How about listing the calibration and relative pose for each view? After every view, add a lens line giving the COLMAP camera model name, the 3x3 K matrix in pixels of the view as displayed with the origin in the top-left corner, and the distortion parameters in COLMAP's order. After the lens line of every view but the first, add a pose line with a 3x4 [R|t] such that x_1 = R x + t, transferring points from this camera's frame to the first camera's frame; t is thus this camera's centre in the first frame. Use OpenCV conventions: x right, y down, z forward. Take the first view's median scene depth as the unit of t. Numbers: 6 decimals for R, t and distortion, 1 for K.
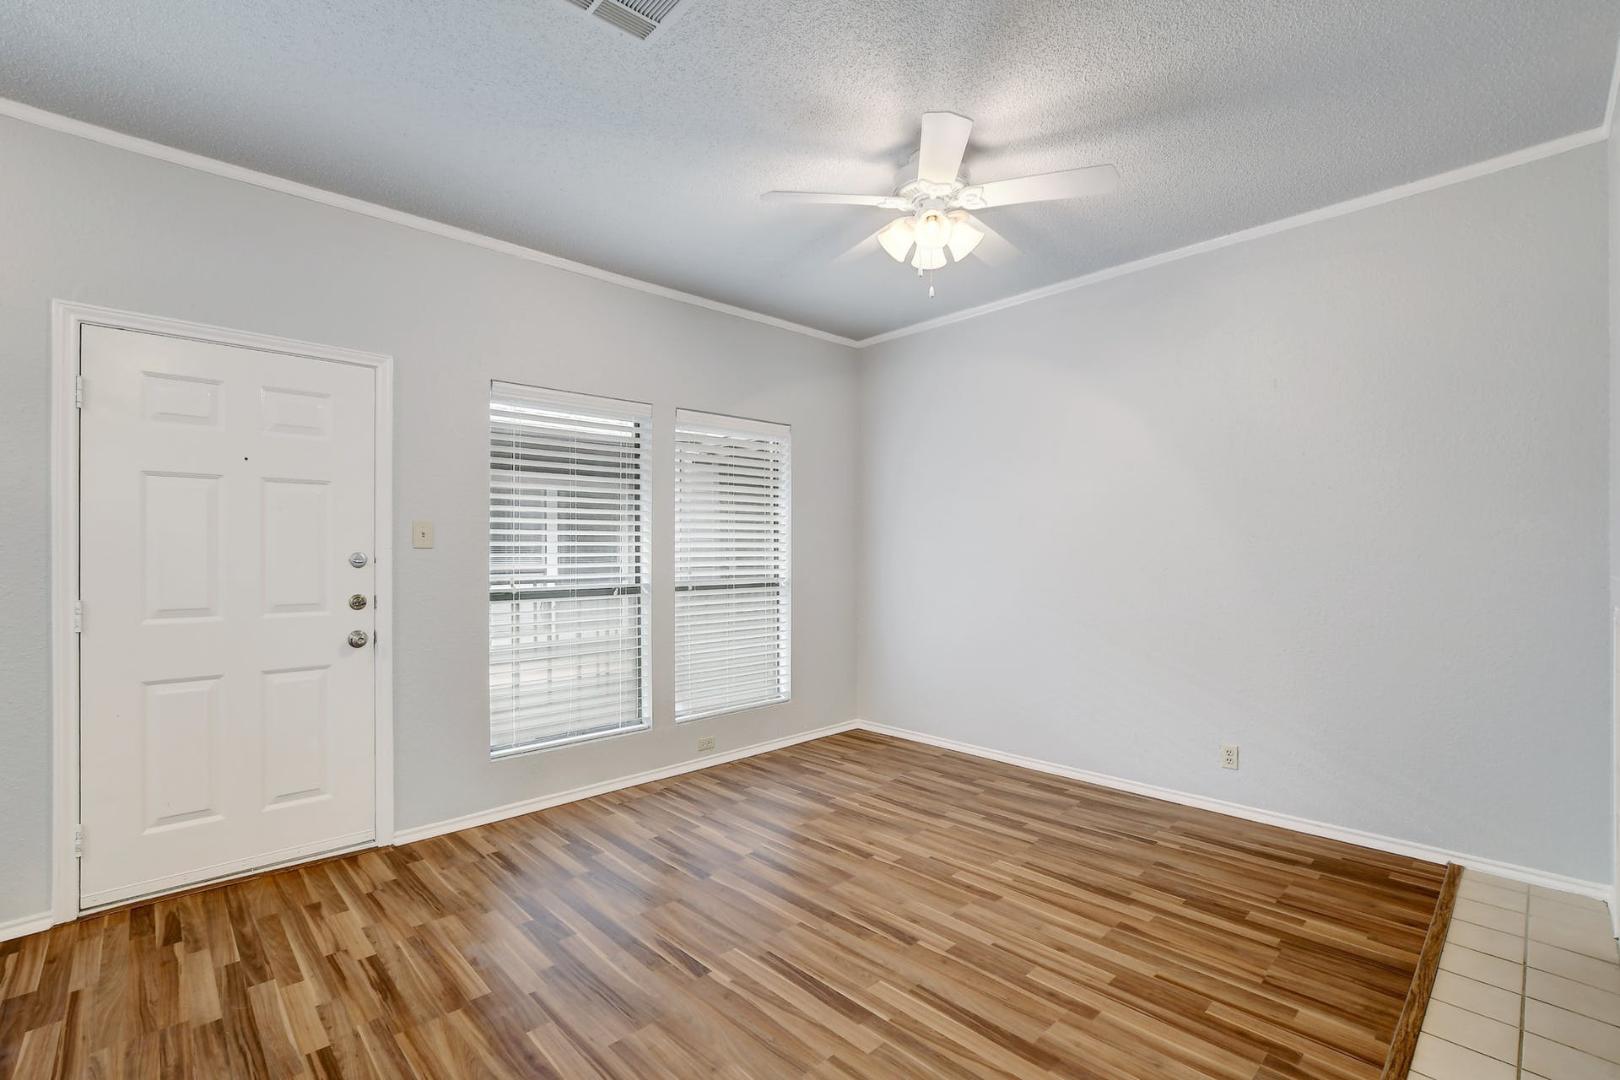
lens RADIAL K [[721.0, 0, 805.1], [0, 721.0, 545.7], [0, 0, 1]] dist [-0.025104, 0.006211]
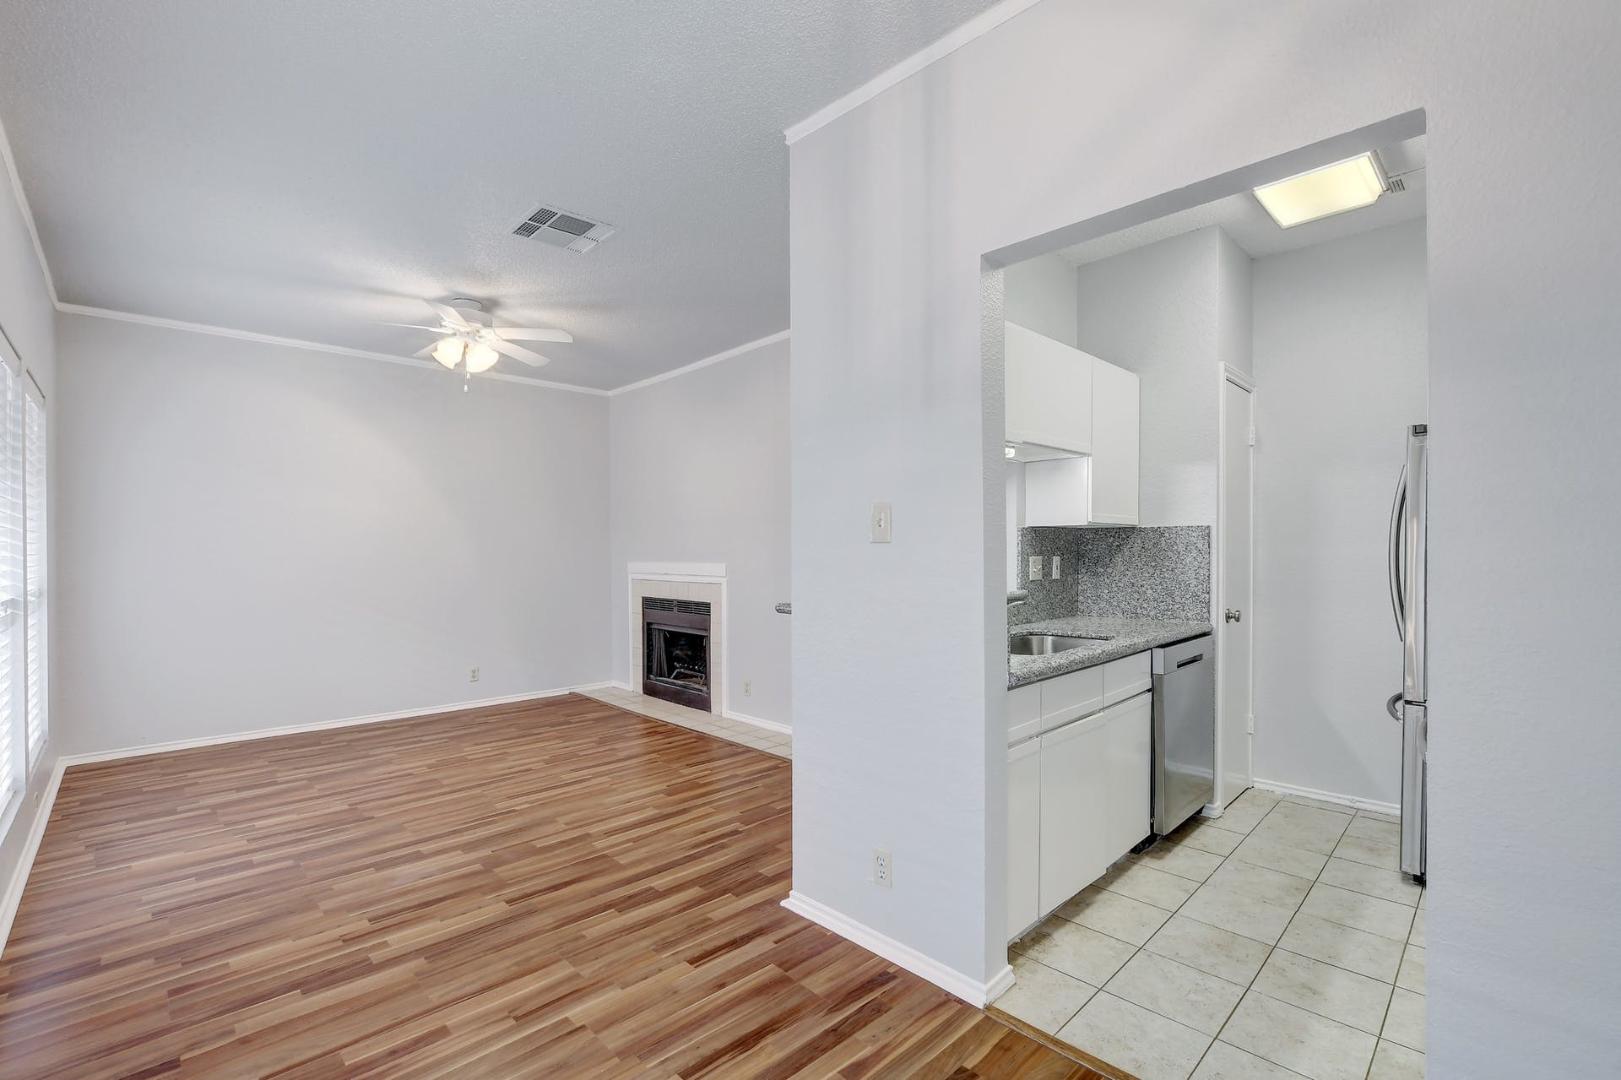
lens RADIAL K [[721.4, 0, 801.6], [0, 721.4, 546.5], [0, 0, 1]] dist [-0.025104, 0.006211]
pose [[0.001846, 0.008155, 0.999965, -1.388704], [-0.001299, 0.999966, -0.008152, 0.005850], [-0.999997, -0.001284, 0.001856, 0.266674]]
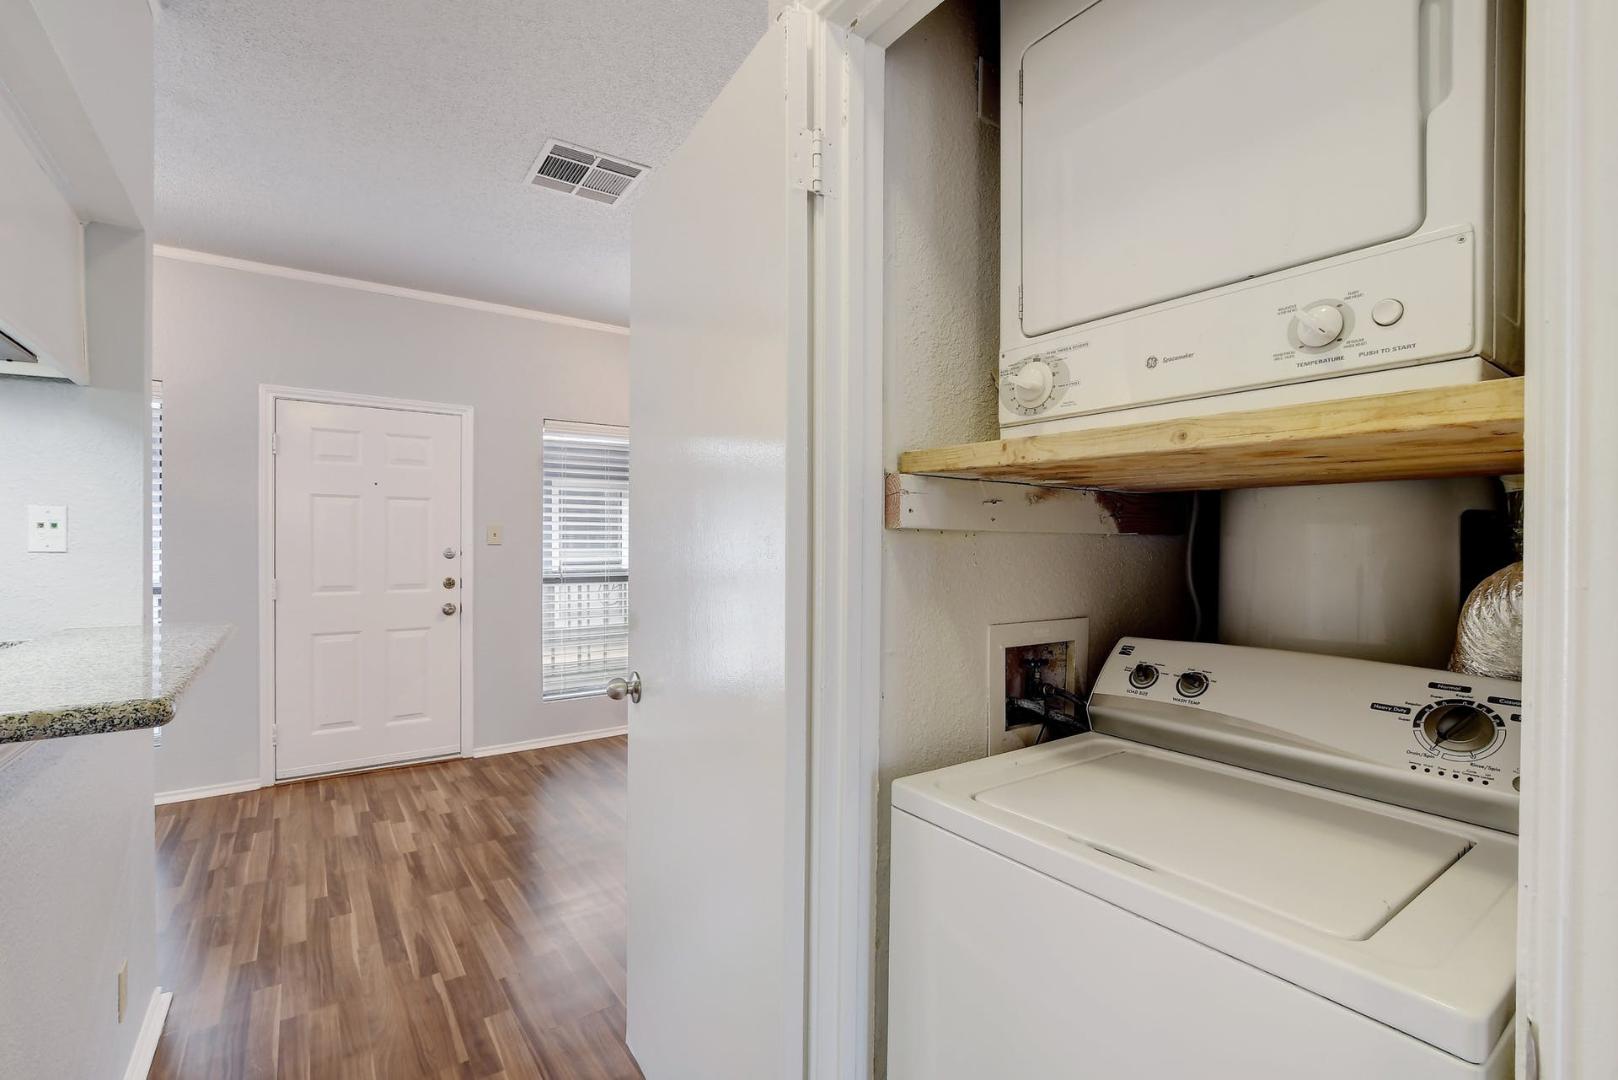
lens RADIAL K [[720.1, 0, 809.4], [0, 720.1, 543.2], [0, 0, 1]] dist [-0.025104, 0.006211]
pose [[0.991008, 0.003154, -0.133762, 0.295044], [-0.002352, 0.999978, 0.006150, -0.011236], [0.133779, -0.005780, 0.990994, -0.335669]]
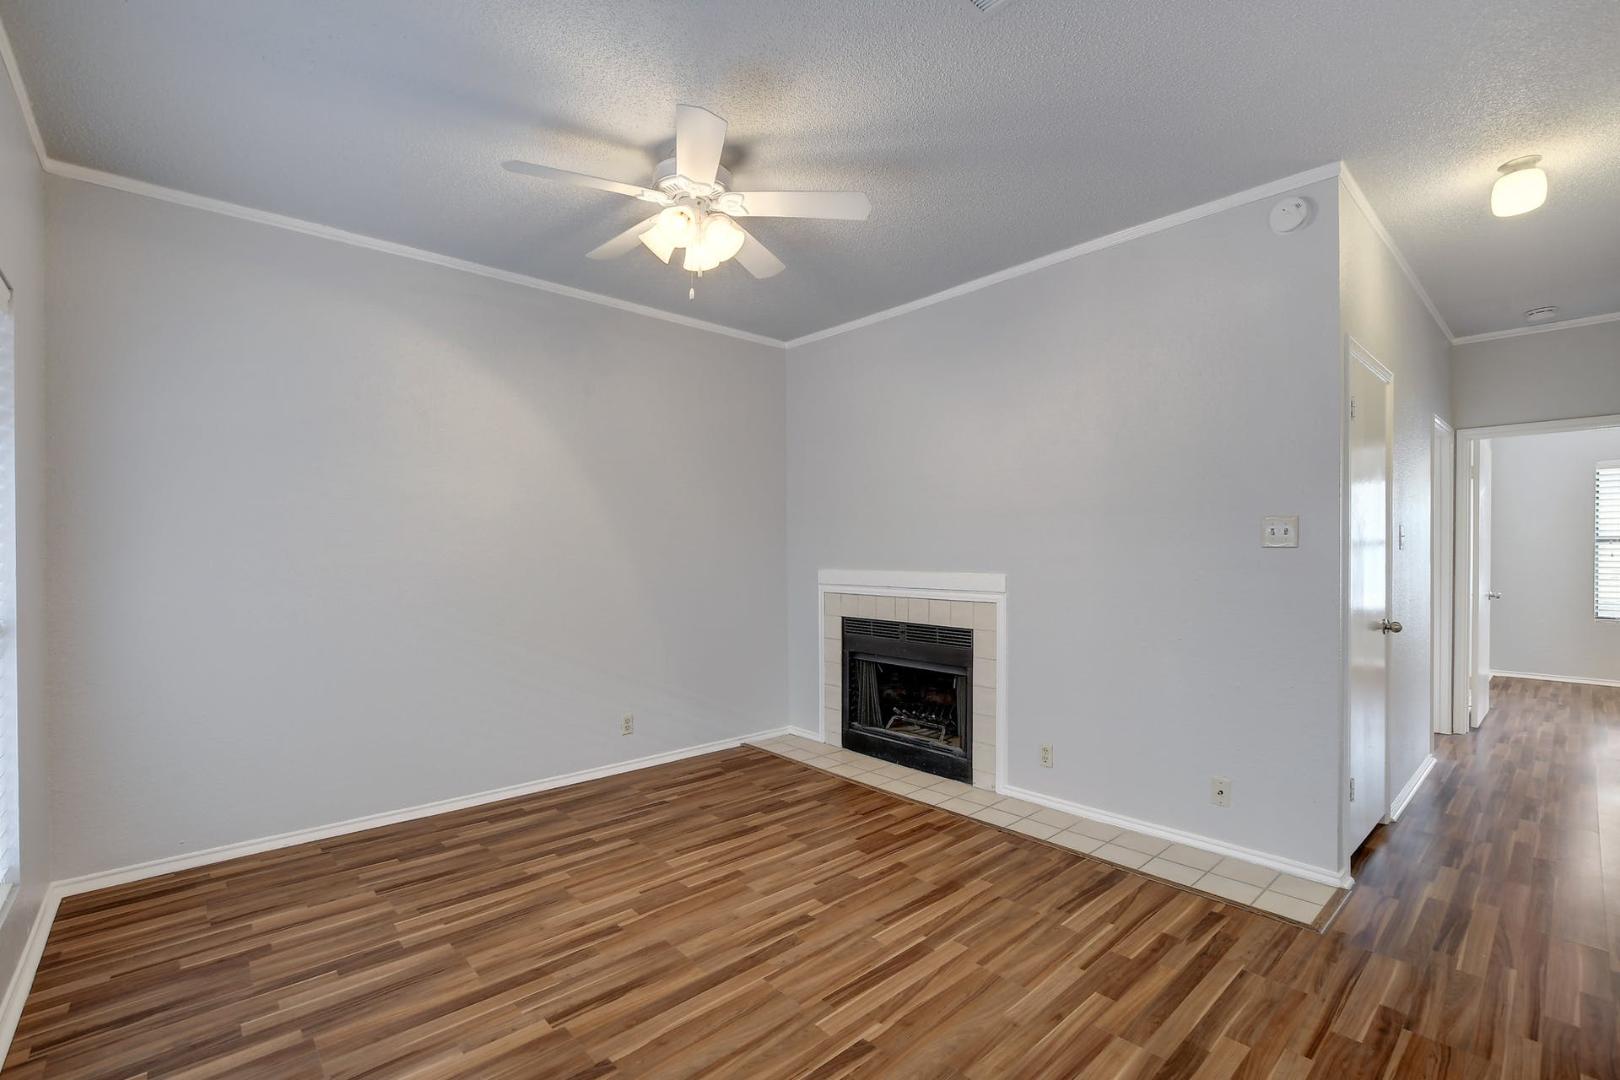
lens RADIAL K [[721.0, 0, 804.9], [0, 721.0, 551.3], [0, 0, 1]] dist [-0.025104, 0.006211]
pose [[0.026151, 0.000554, 0.999658, -0.792797], [-0.004075, 0.999992, -0.000448, -0.004556], [-0.999650, -0.004062, 0.026153, 0.822960]]
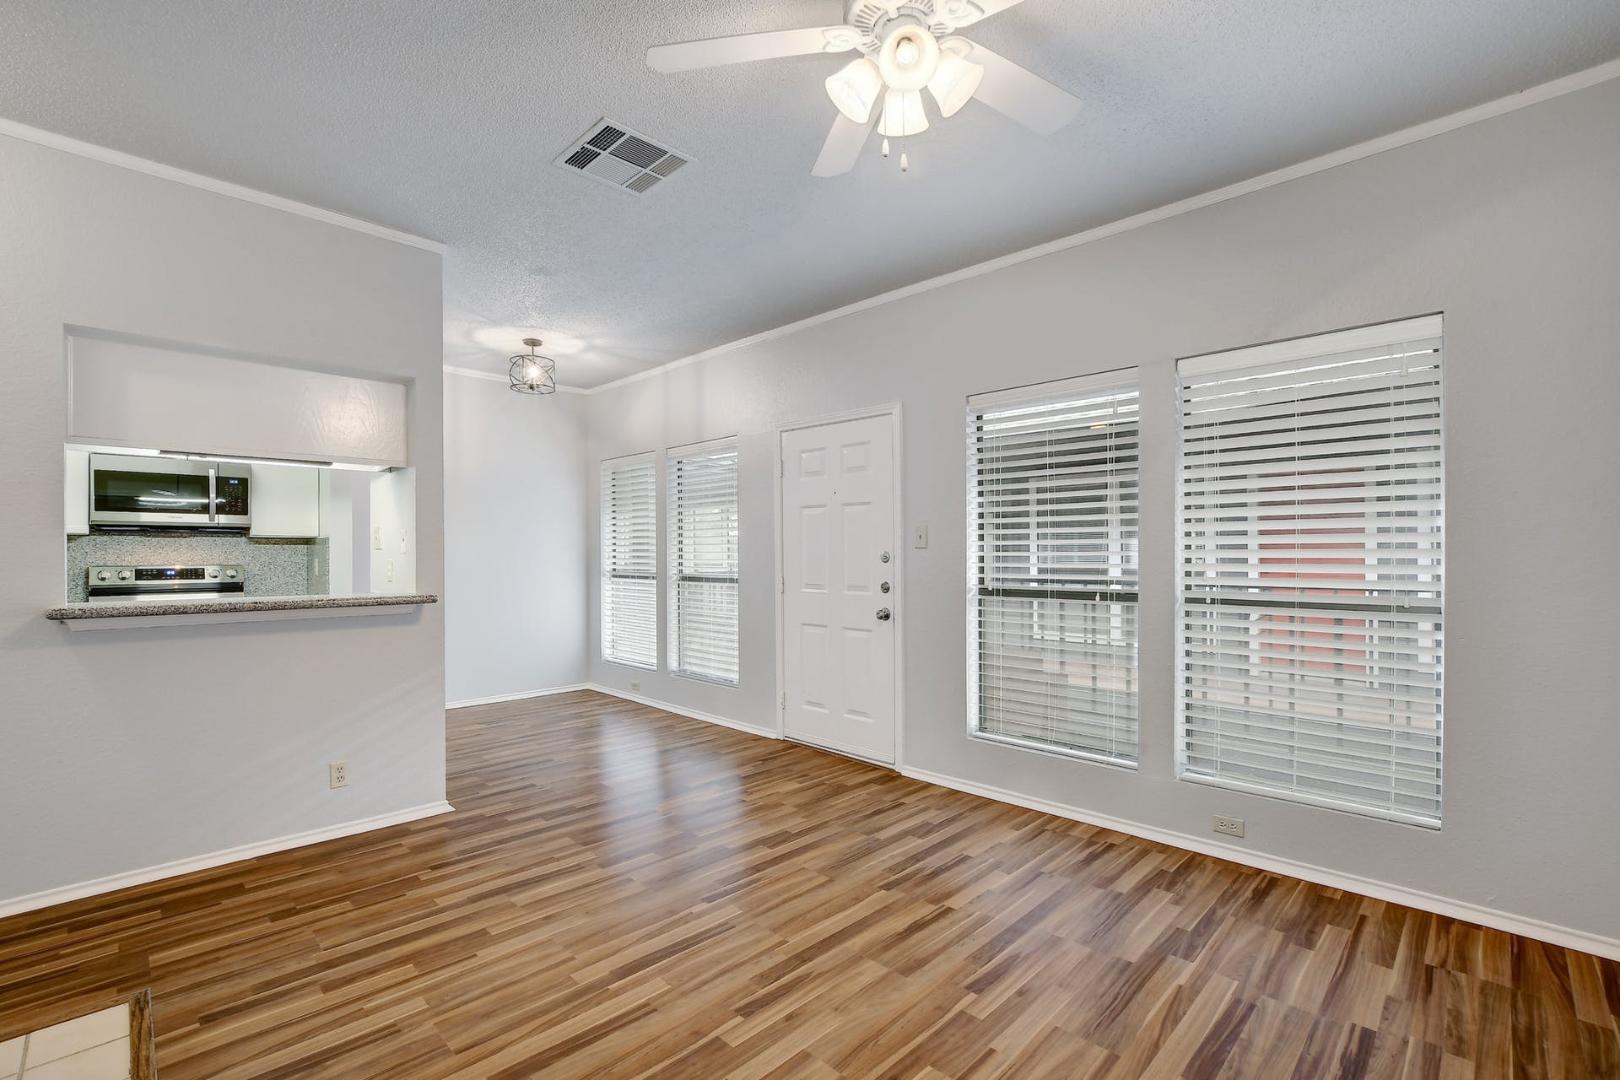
lens RADIAL K [[721.0, 0, 803.2], [0, 721.0, 552.9], [0, 0, 1]] dist [-0.025104, 0.006211]
pose [[0.027763, 0.004821, -0.999603, 0.835689], [0.010802, 0.999929, 0.005123, 0.004281], [0.999556, -0.010940, 0.027709, 0.885941]]
